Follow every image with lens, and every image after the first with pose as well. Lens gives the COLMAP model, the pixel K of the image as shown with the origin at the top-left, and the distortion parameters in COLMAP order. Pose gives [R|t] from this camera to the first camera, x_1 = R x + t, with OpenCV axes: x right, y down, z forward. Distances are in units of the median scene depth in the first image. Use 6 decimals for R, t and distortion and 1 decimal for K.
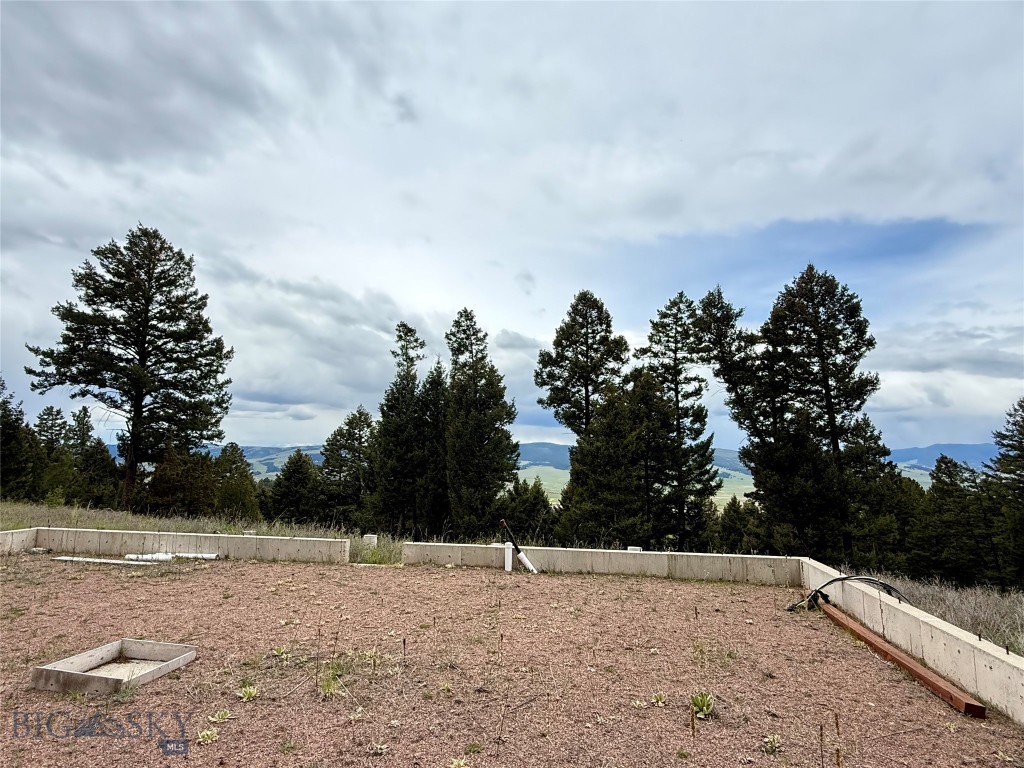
lens RADIAL K [[563.6, 0, 512.0], [0, 563.6, 384.0], [0, 0, 1]] dist [0.011469, 0.000125]
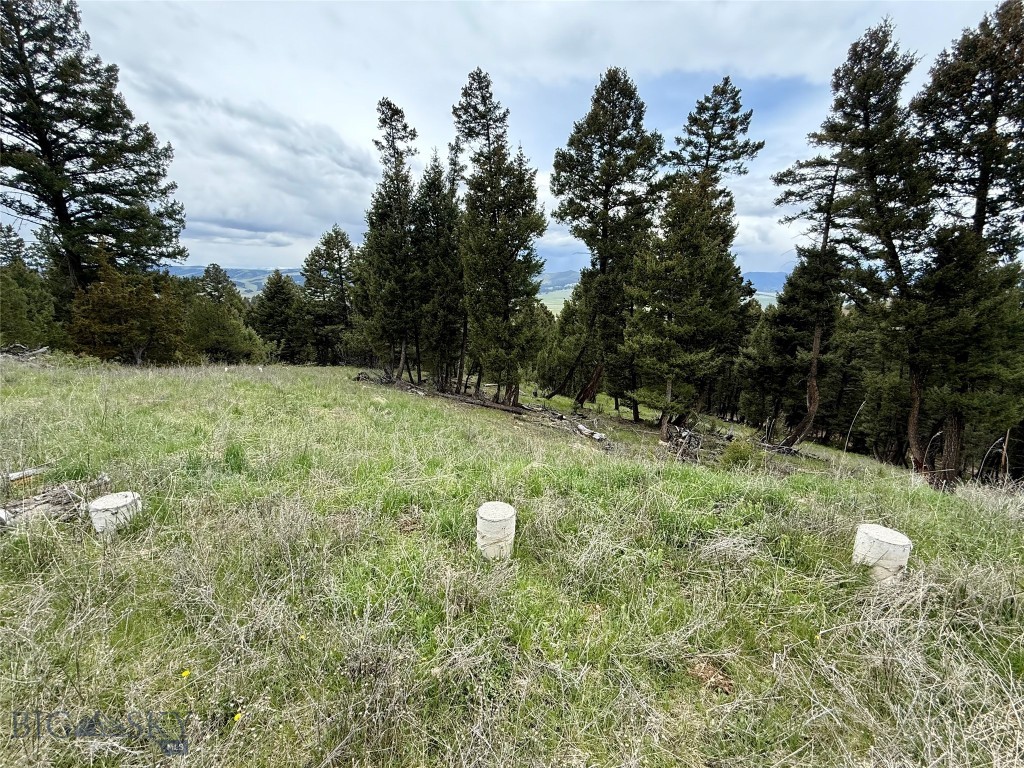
lens RADIAL K [[416.1, 0, 512.0], [0, 416.1, 384.0], [0, 0, 1]] dist [-0.000118, -0.000125]
pose [[0.991209, -0.027152, 0.129487, -0.105638], [-0.022214, 0.930667, 0.365193, 0.040983], [-0.130424, -0.364860, 0.921882, 0.308735]]
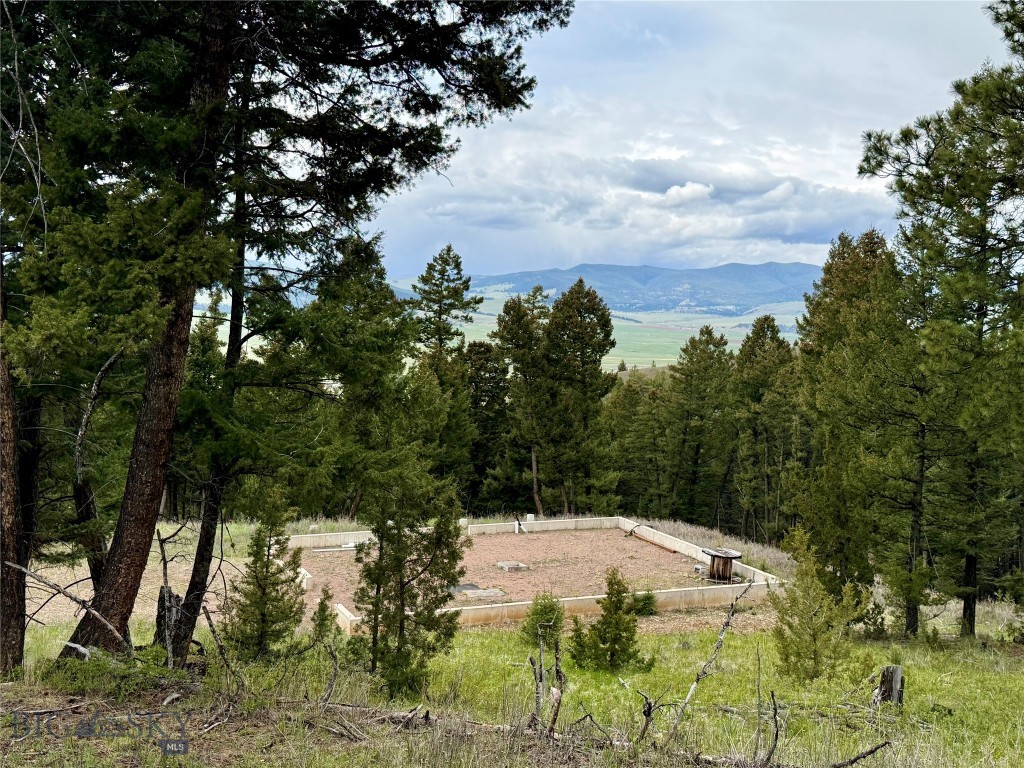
lens RADIAL K [[1128.1, 0, 512.0], [0, 1128.1, 384.0], [0, 0, 1]] dist [0.088010, -0.005328]
pose [[0.837924, -0.028002, 0.545067, -0.690993], [-0.093659, 0.976492, 0.194145, -0.318911], [-0.537690, -0.213729, 0.815603, -0.722575]]
